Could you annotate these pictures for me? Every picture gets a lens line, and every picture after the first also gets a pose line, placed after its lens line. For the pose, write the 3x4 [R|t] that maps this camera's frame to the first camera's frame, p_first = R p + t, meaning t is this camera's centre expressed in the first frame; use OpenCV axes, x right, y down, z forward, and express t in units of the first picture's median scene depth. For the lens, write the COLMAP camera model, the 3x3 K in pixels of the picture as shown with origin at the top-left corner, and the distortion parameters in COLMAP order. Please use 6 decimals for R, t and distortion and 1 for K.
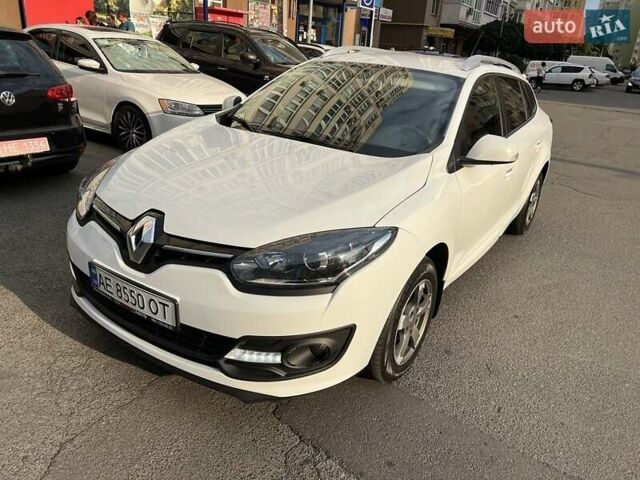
lens RADIAL K [[519.4, 0, 320.0], [0, 519.4, 240.0], [0, 0, 1]] dist [0.000411, -0.000060]
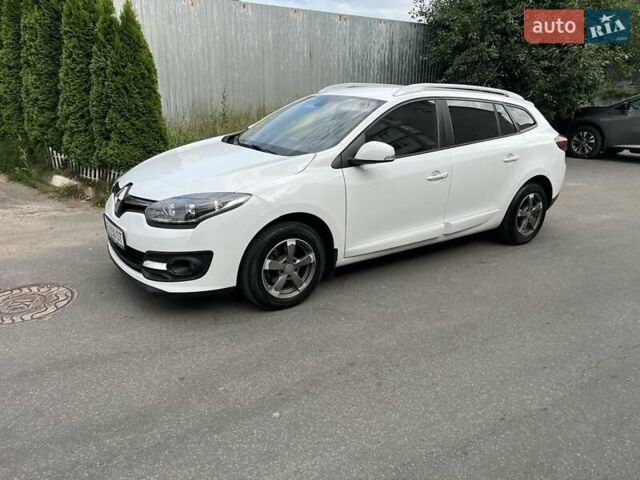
lens RADIAL K [[519.4, 0, 320.0], [0, 519.4, 240.0], [0, 0, 1]] dist [0.000411, -0.000060]
pose [[0.929191, 0.052095, -0.365911, 0.962071], [-0.081016, 0.994648, -0.064121, 0.202928], [0.360612, 0.089225, 0.928438, -0.372532]]
